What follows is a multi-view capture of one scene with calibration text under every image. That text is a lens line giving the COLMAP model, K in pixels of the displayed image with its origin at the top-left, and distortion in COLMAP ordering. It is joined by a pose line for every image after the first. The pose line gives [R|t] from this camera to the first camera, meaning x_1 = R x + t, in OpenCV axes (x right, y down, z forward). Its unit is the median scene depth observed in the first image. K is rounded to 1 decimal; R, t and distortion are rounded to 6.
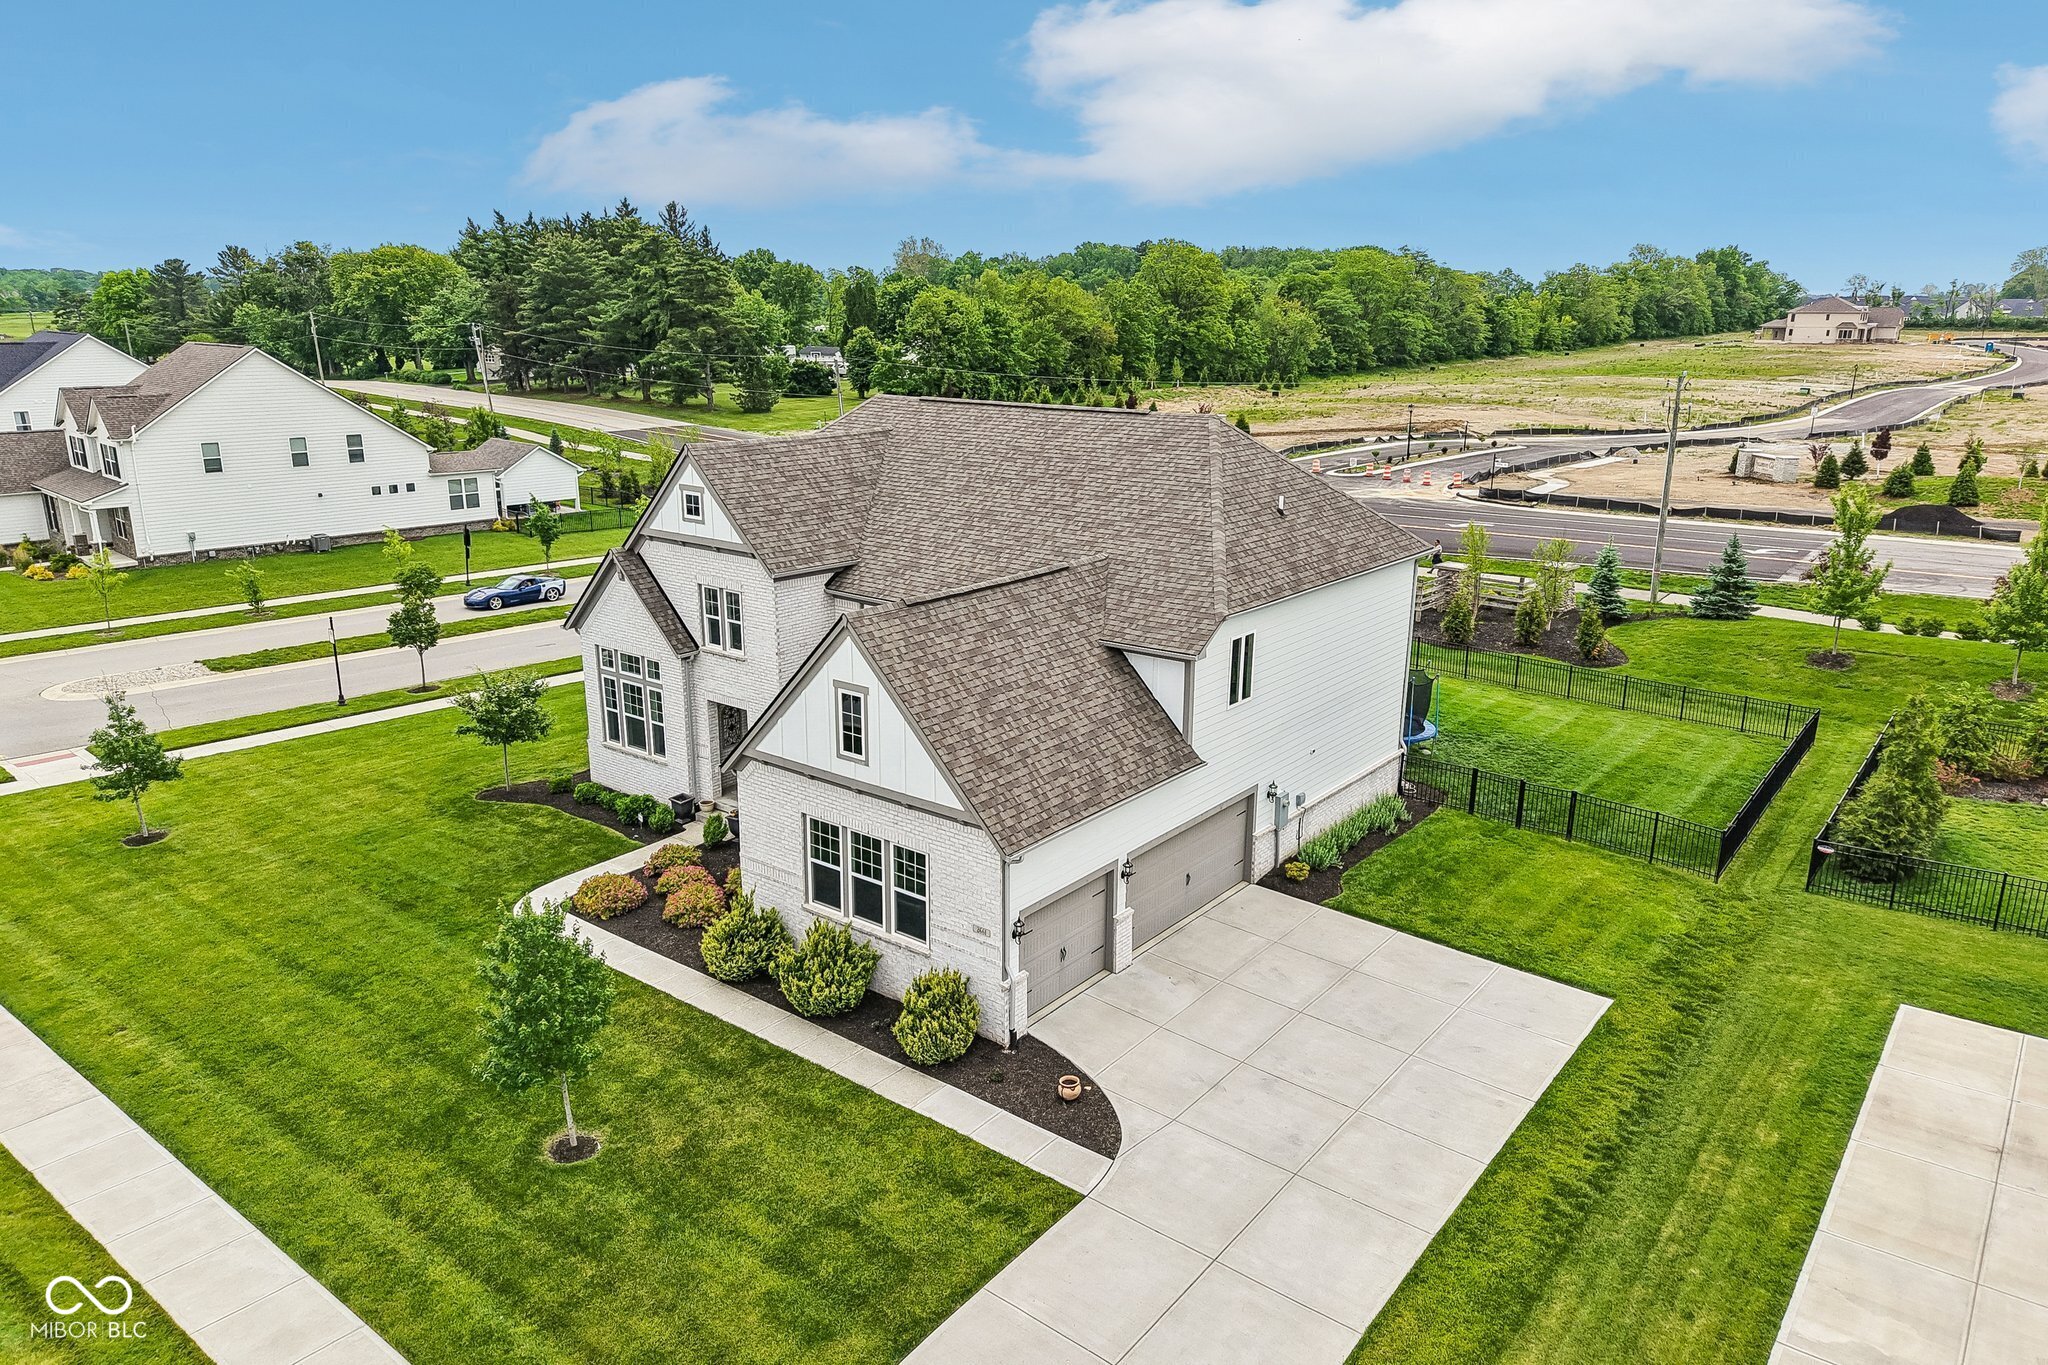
lens RADIAL K [[1388.1, 0, 1017.2], [0, 1388.1, 685.5], [0, 0, 1]] dist [0.026350, -0.000345]
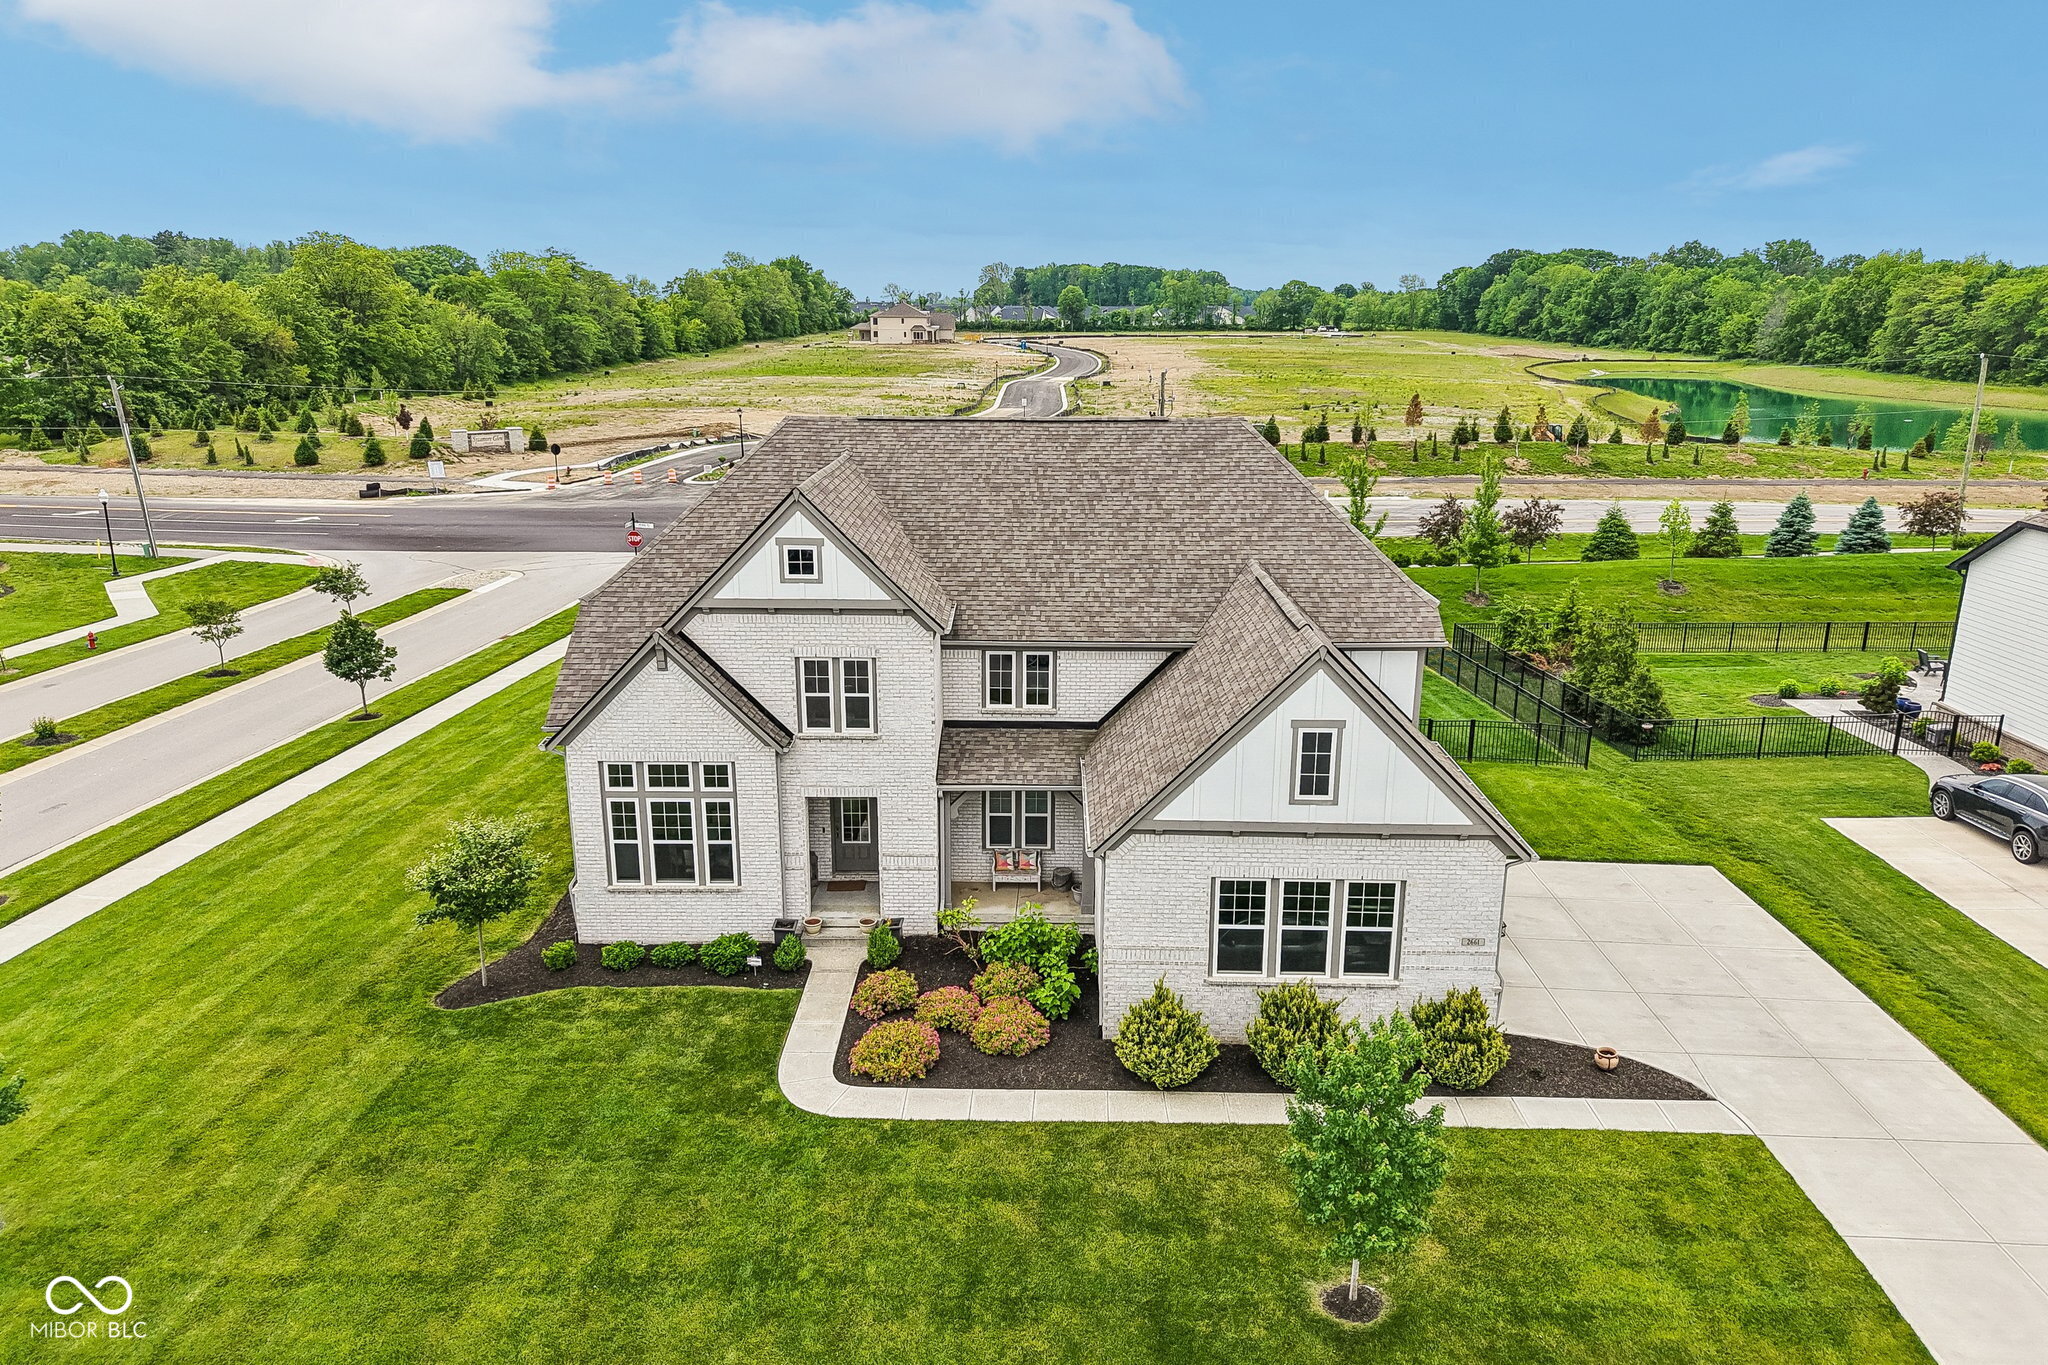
lens RADIAL K [[1402.5, 0, 1017.0], [0, 1402.5, 676.7], [0, 0, 1]] dist [0.050445, -0.027779]
pose [[0.797848, -0.156632, 0.582155, -0.572413], [0.163017, 0.985737, 0.041802, -0.071243], [-0.580399, 0.061549, 0.812003, 0.244786]]
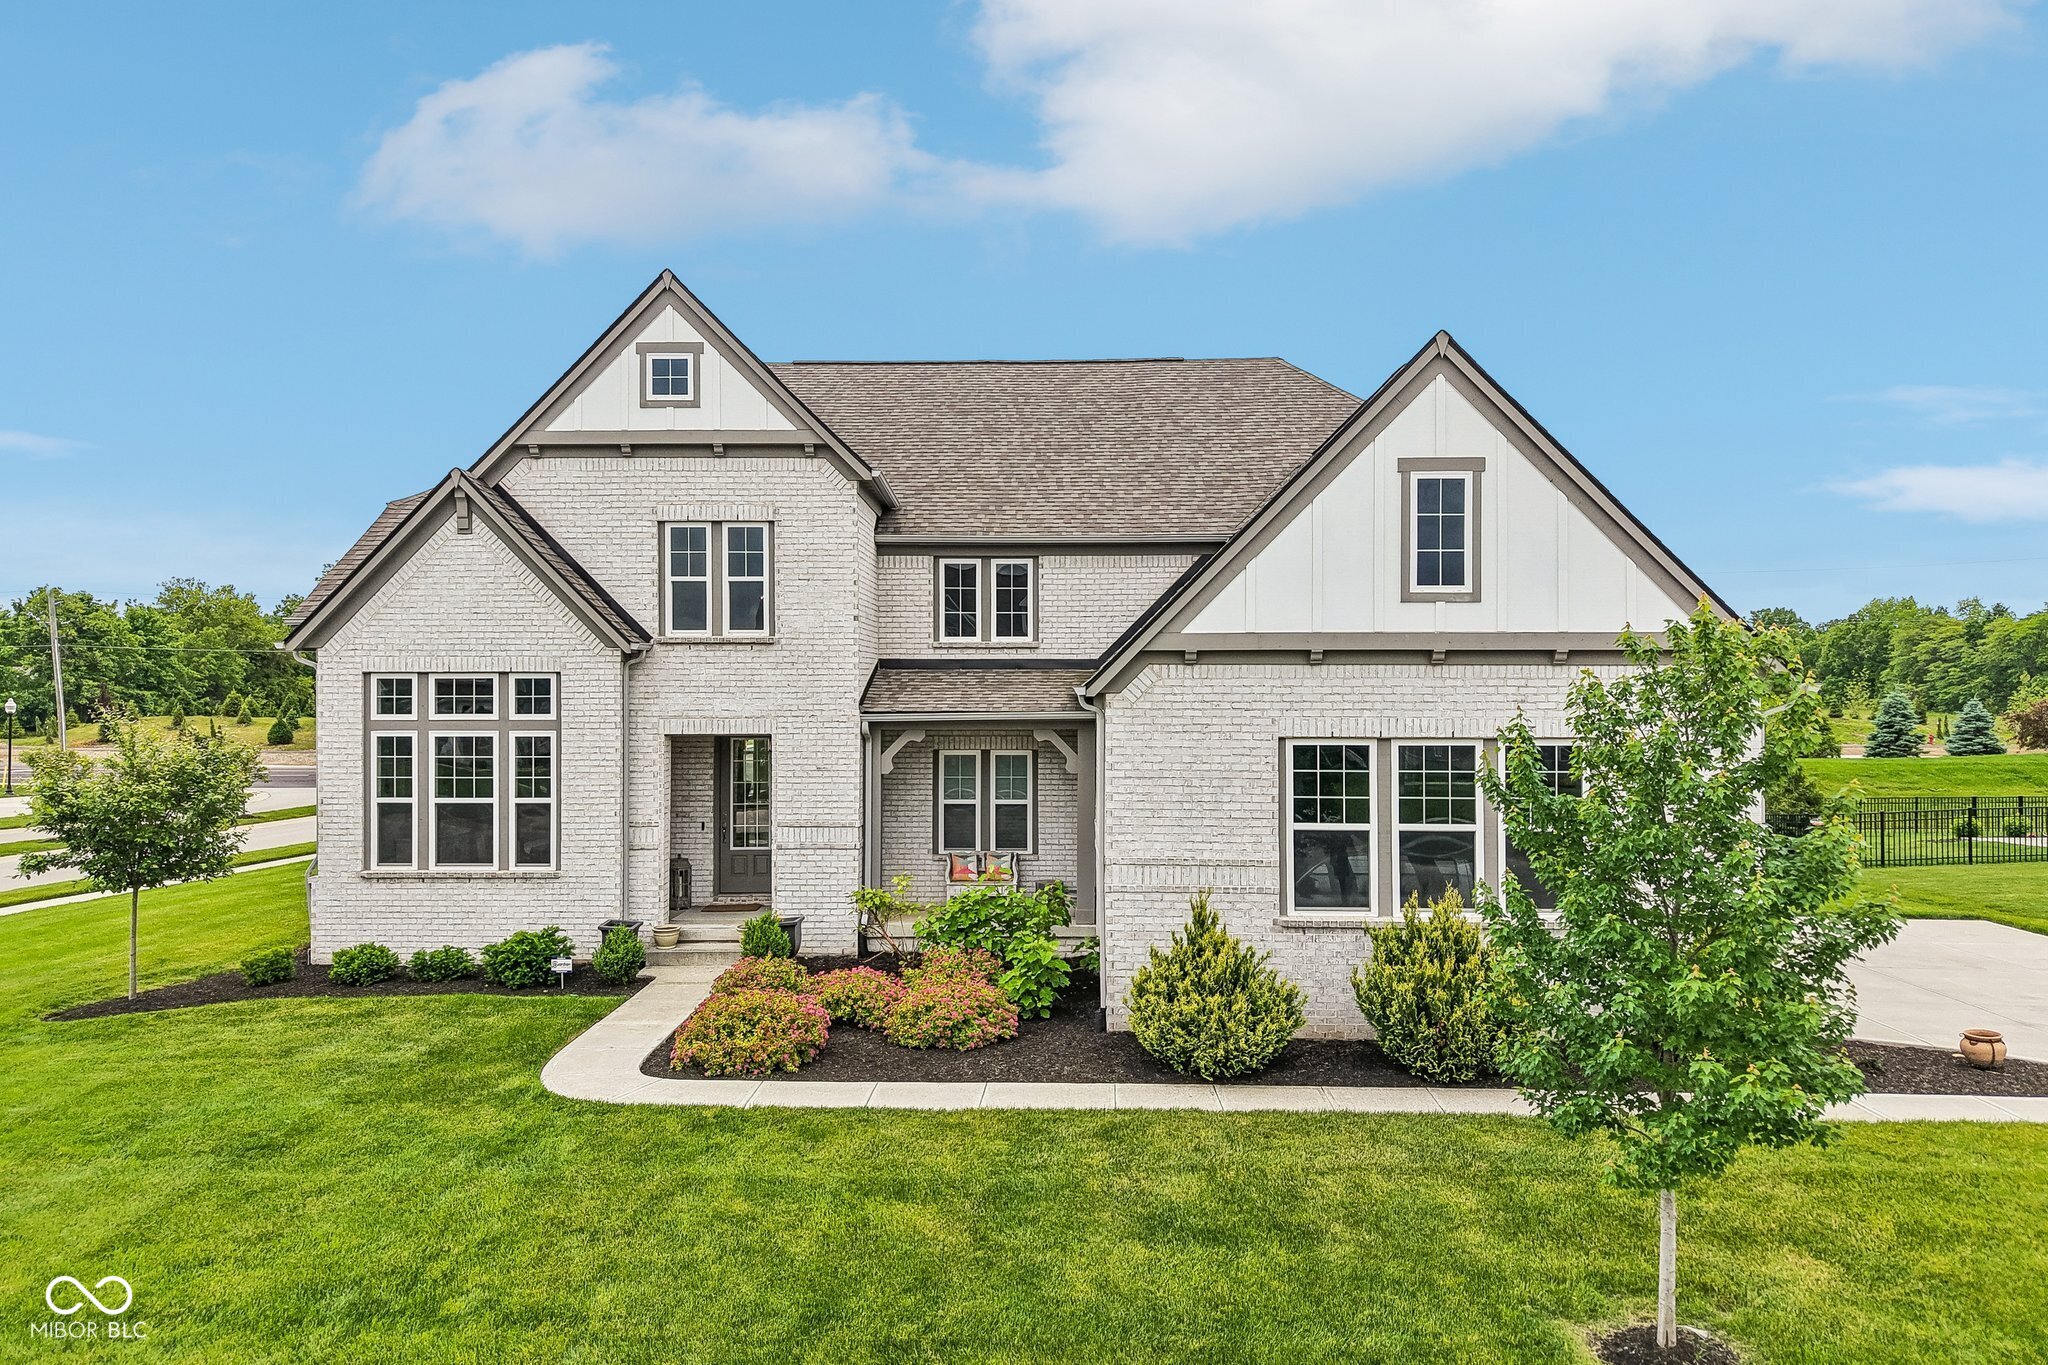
lens RADIAL K [[1388.1, 0, 1017.2], [0, 1388.1, 685.5], [0, 0, 1]] dist [0.026350, -0.000345]
pose [[0.804825, -0.000629, 0.593511, -0.423334], [0.163333, 0.961622, -0.220467, 0.131627], [-0.570595, 0.274378, 0.774040, 0.469982]]
